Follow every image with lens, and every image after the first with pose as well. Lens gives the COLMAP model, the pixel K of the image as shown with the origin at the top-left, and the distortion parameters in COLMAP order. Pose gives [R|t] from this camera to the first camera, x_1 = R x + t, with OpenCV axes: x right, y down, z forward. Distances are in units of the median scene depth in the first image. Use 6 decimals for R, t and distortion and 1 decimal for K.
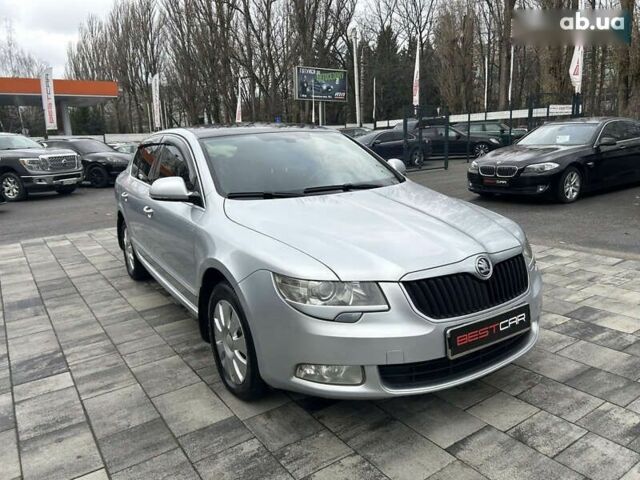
lens RADIAL K [[483.2, 0, 323.8], [0, 483.2, 240.9], [0, 0, 1]] dist [0.046881, -0.045447]
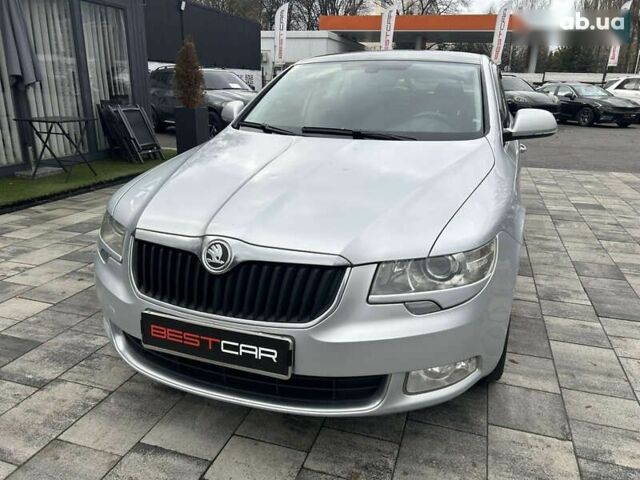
lens RADIAL K [[482.6, 0, 324.4], [0, 482.6, 242.5], [0, 0, 1]] dist [0.047167, -0.047331]
pose [[0.611179, 0.298220, -0.733161, 0.600124], [-0.210447, 0.954188, 0.212692, -0.093710], [0.763003, 0.024298, 0.645939, 0.431731]]
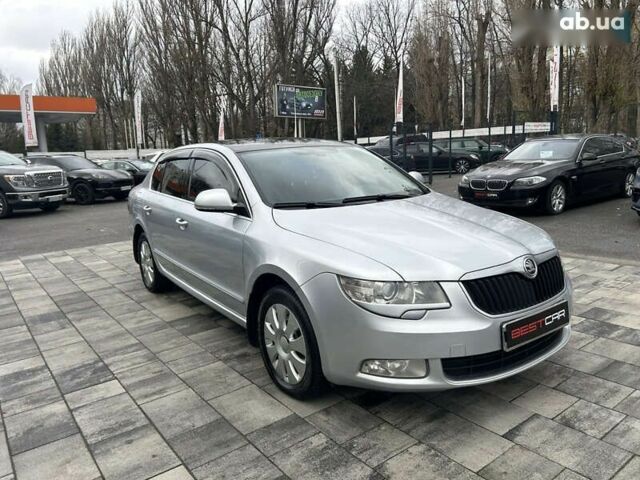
lens RADIAL K [[482.8, 0, 328.2], [0, 482.8, 240.4], [0, 0, 1]] dist [0.055455, -0.061241]
pose [[0.998347, -0.011790, 0.056250, -0.119918], [0.013681, 0.999350, -0.033353, 0.015789], [-0.055821, 0.034067, 0.997859, -0.045576]]
